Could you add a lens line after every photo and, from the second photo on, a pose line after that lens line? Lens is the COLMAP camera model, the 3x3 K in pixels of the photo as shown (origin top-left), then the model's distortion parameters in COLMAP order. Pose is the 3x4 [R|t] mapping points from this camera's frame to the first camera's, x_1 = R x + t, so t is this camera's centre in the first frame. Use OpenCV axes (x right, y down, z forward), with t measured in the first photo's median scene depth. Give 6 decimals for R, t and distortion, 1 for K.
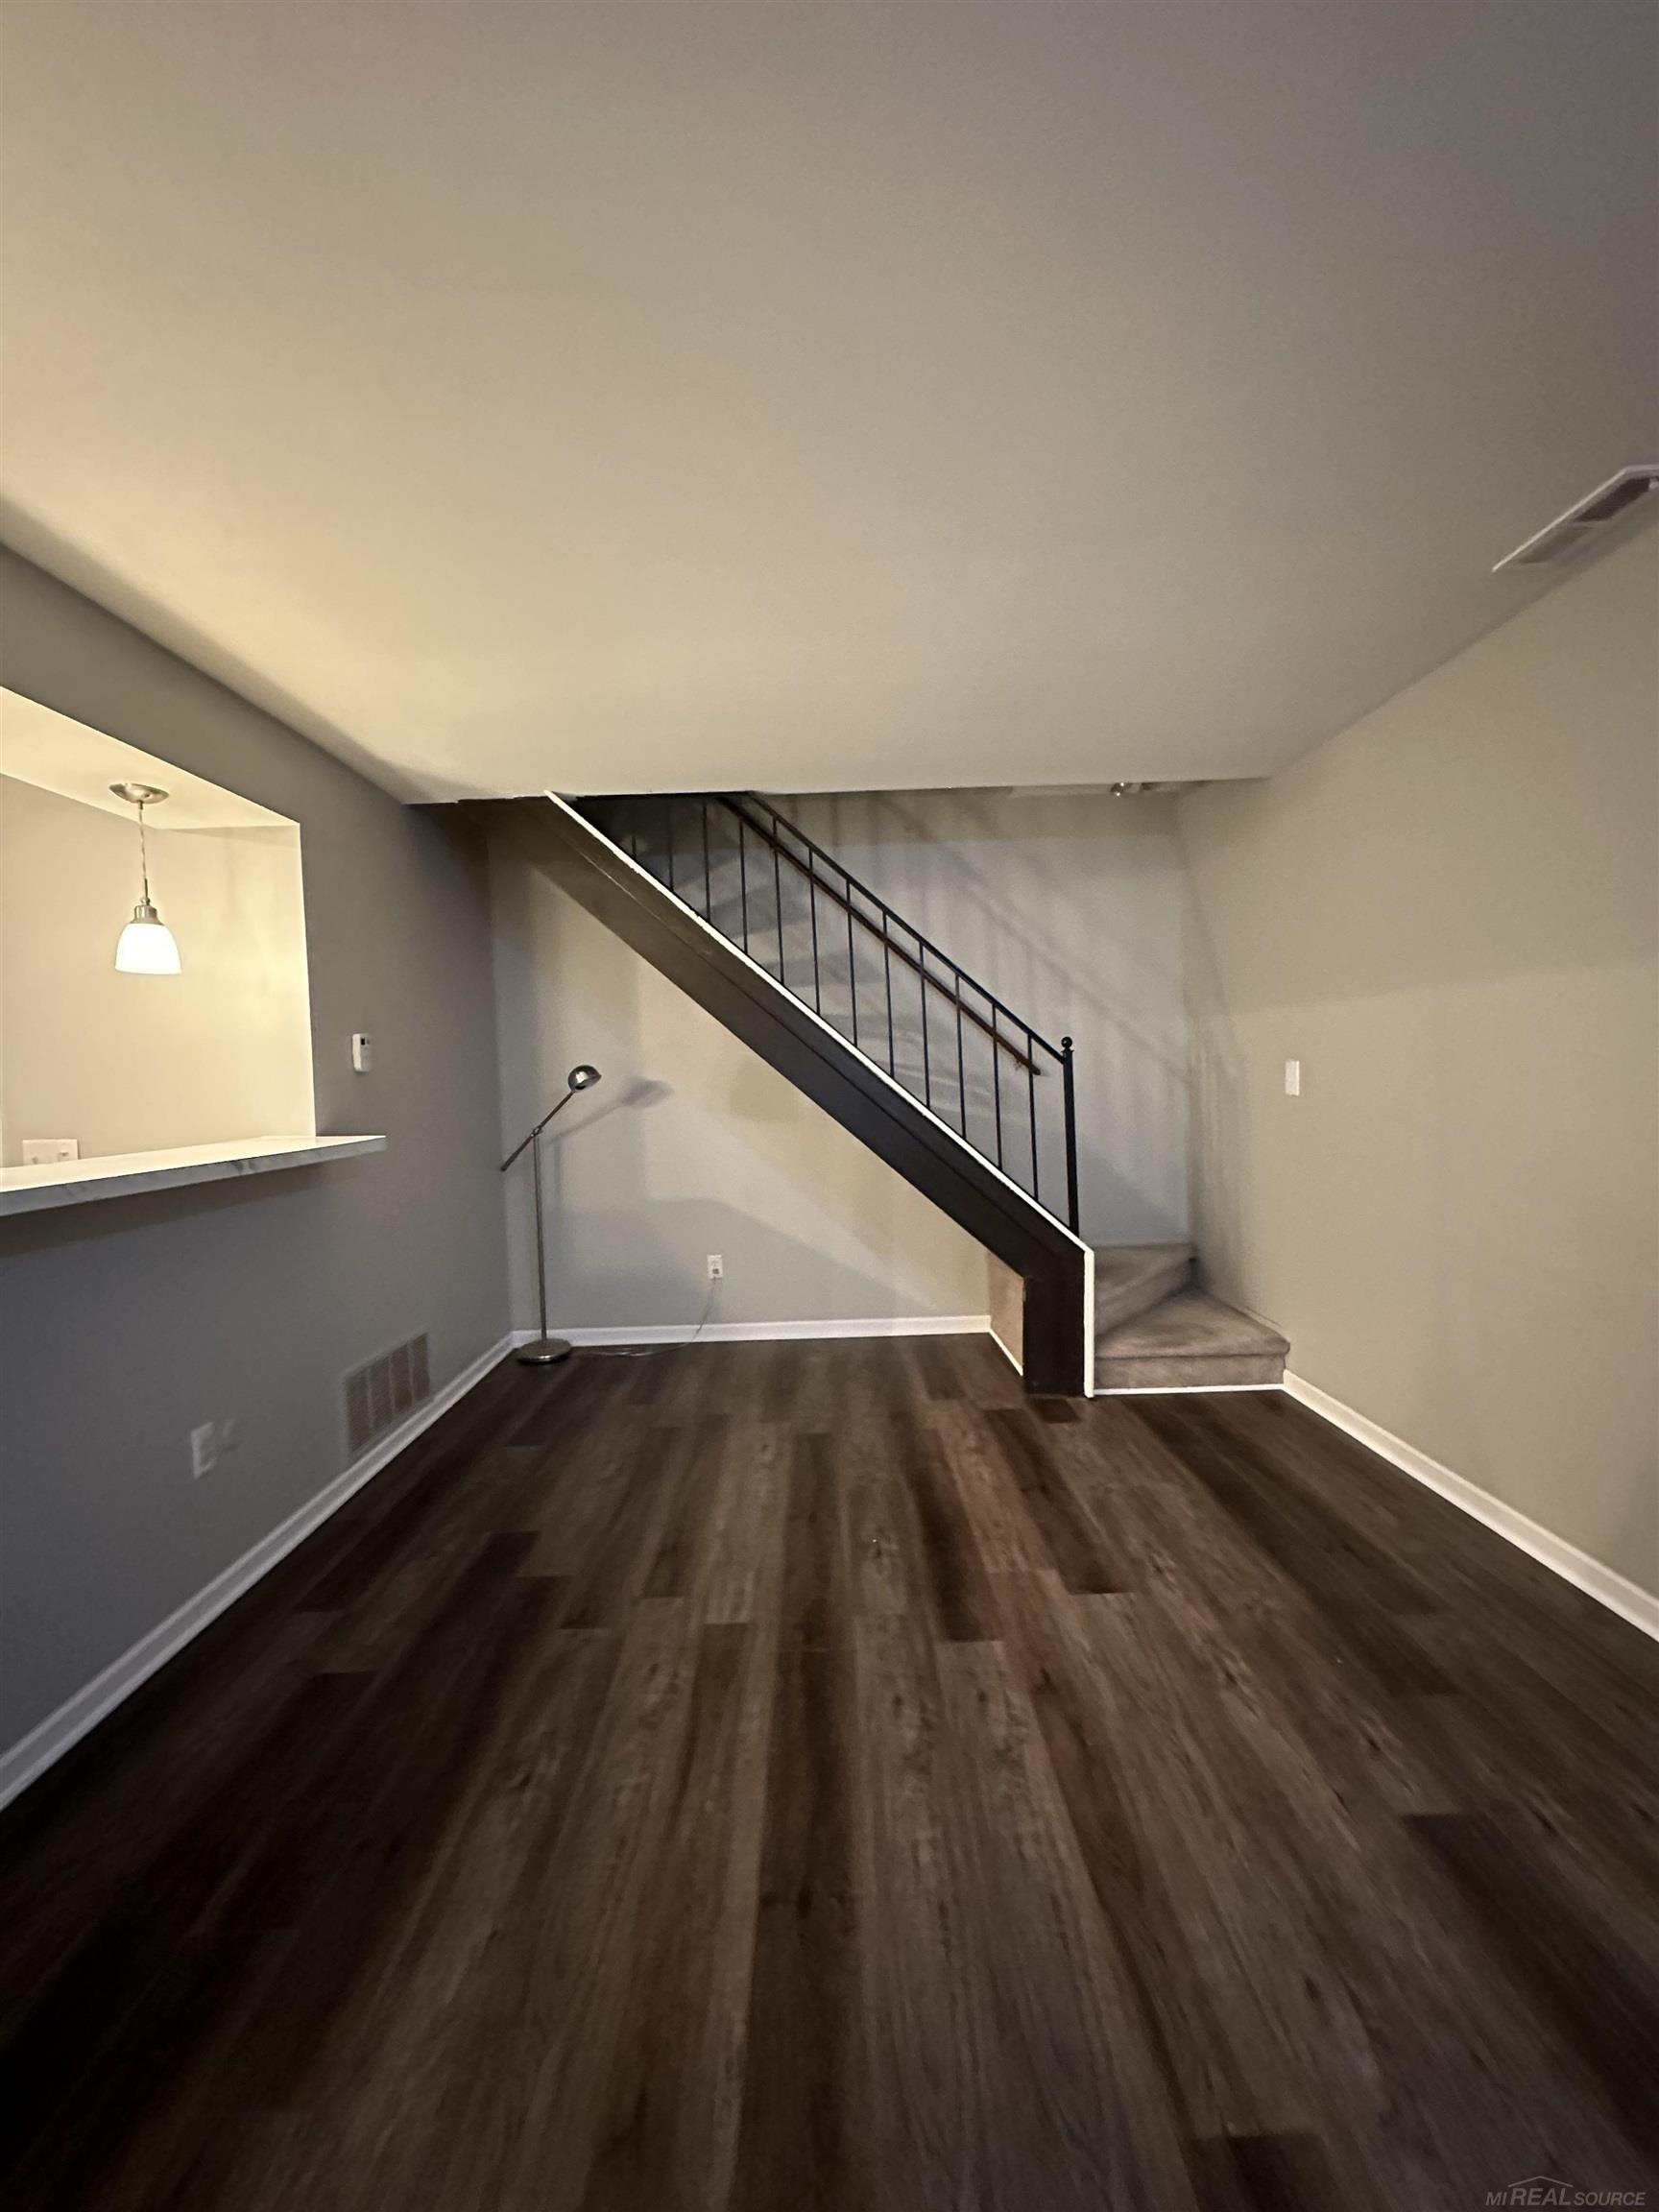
lens RADIAL K [[879.6, 0, 829.2], [0, 879.6, 1100.8], [0, 0, 1]] dist [0.000296, 0.000846]
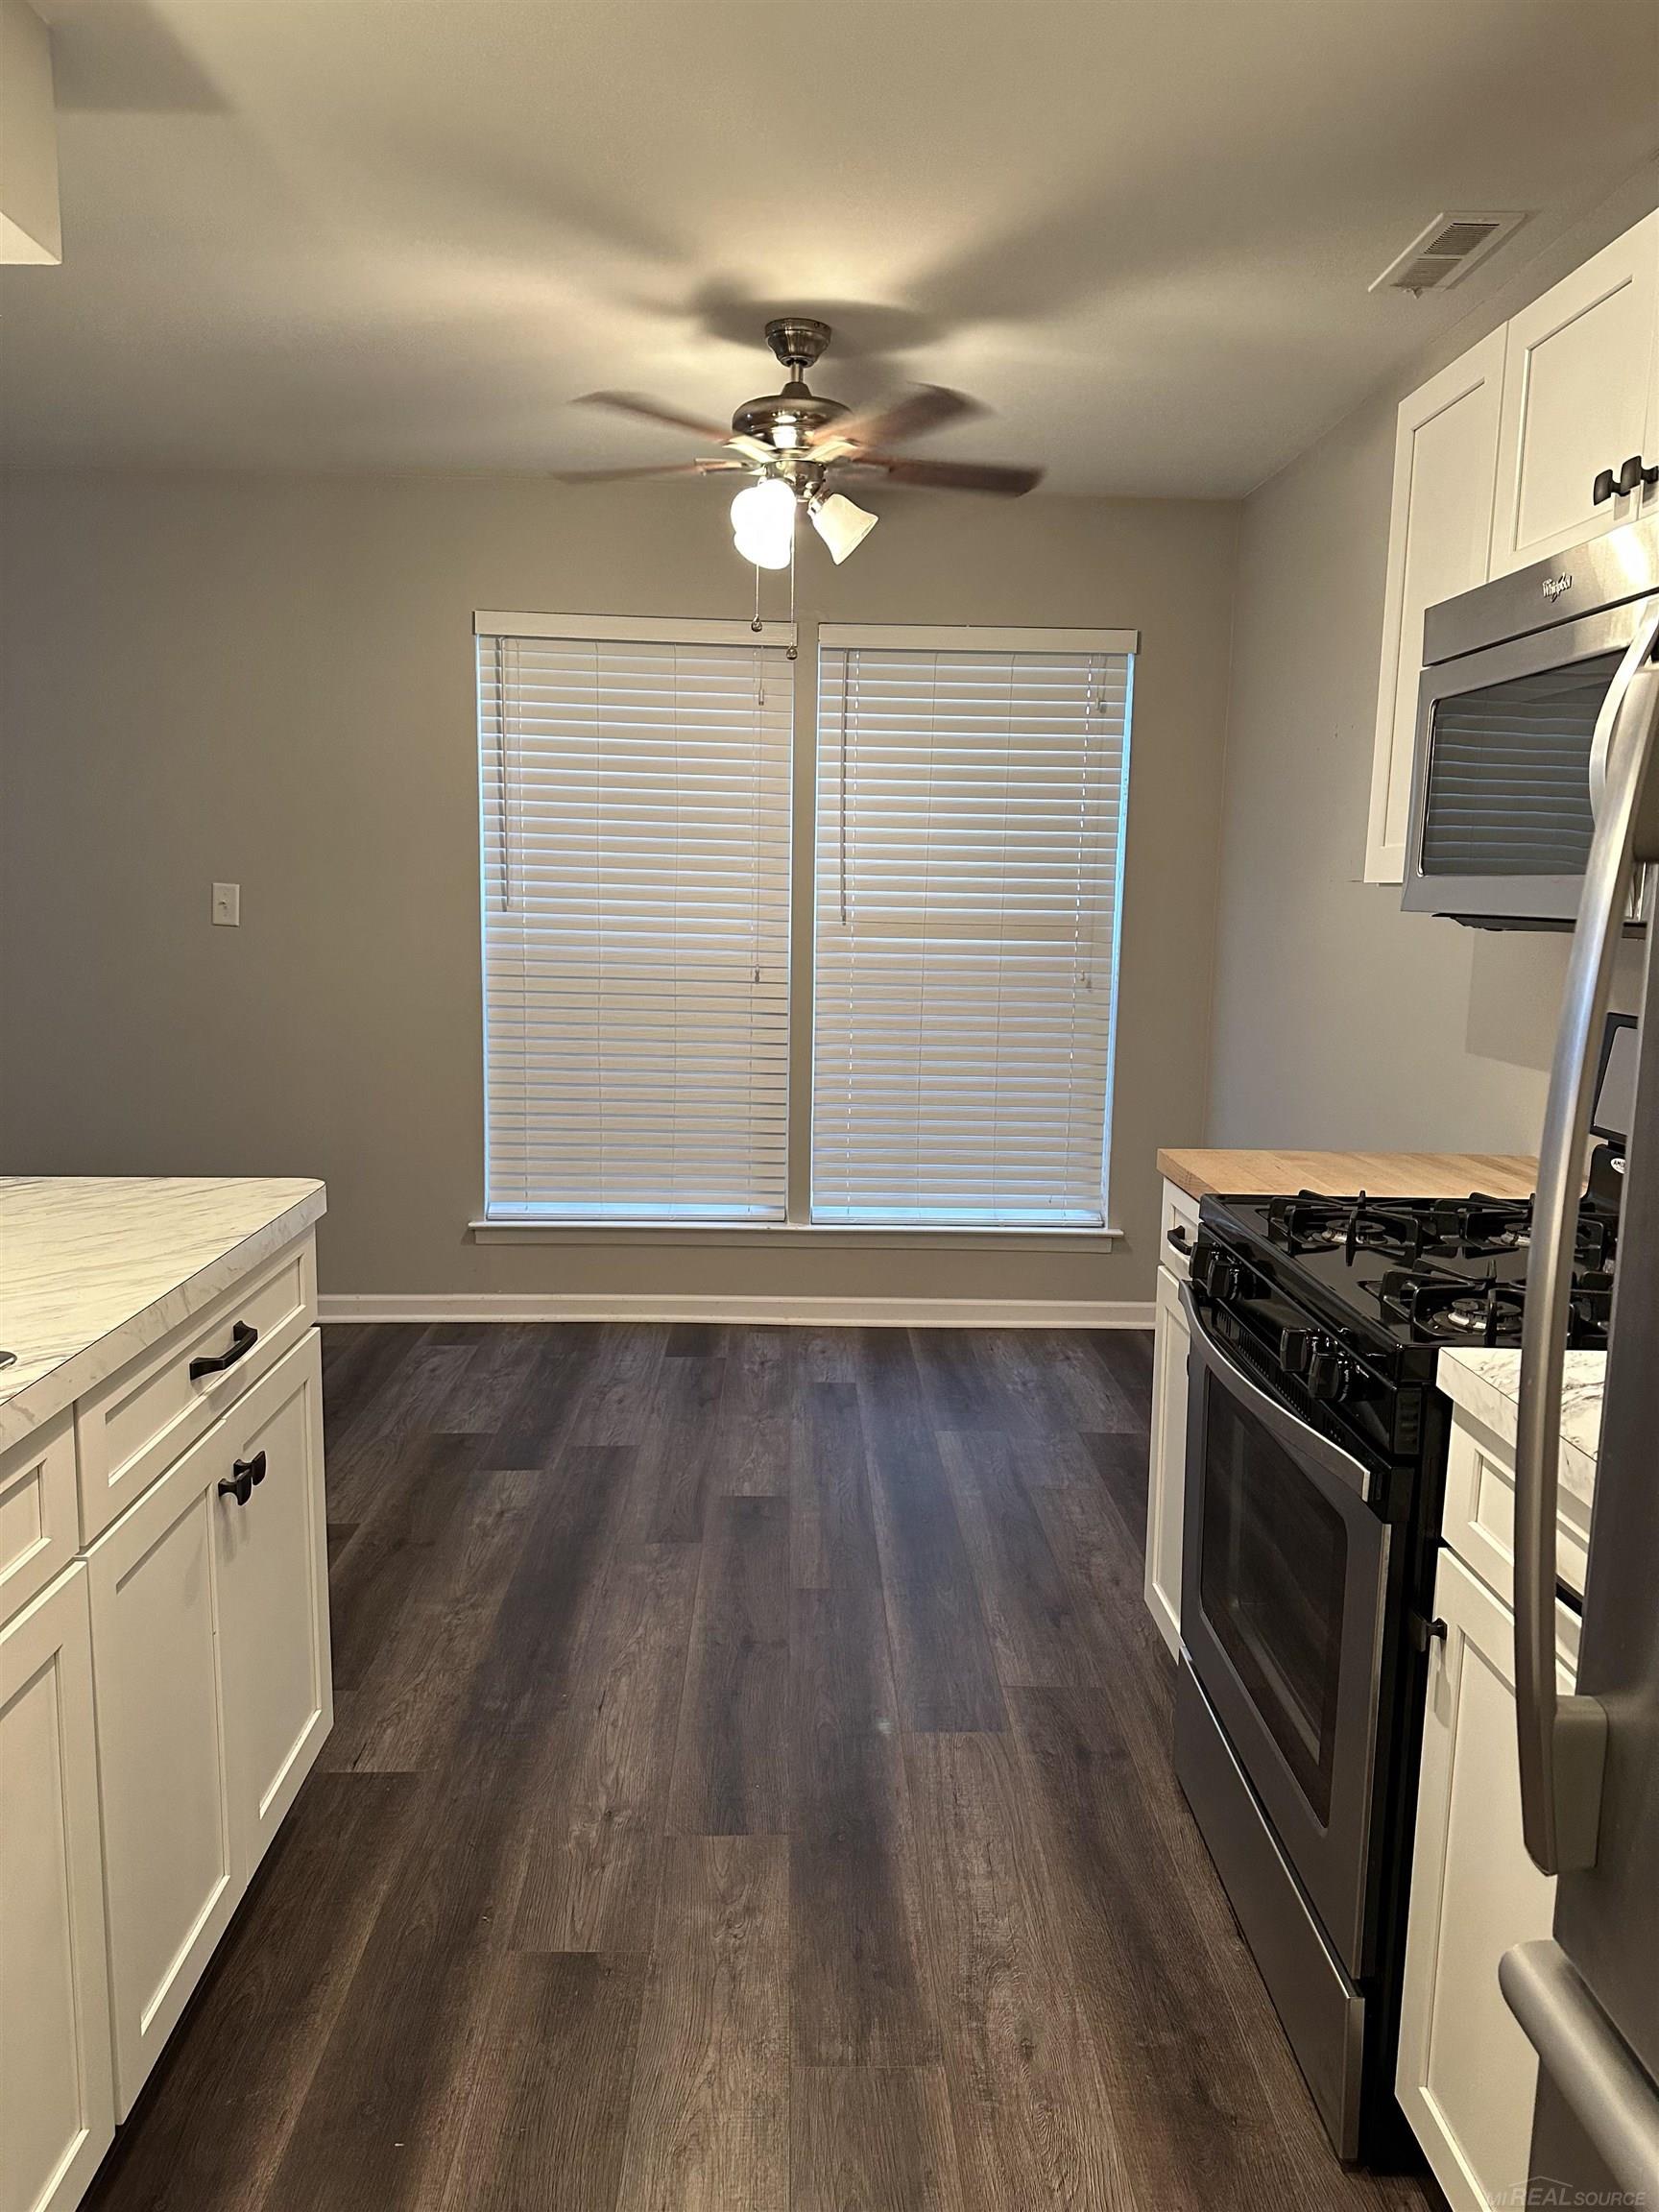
lens RADIAL K [[1541.3, 0, 830.8], [0, 1541.3, 1105.3], [0, 0, 1]] dist [-0.000478, 0.000236]
pose [[-0.999772, 0.009376, -0.019160, 0.248624], [0.005900, 0.984729, 0.173992, -0.123890], [0.020499, 0.173840, -0.984561, 2.131121]]
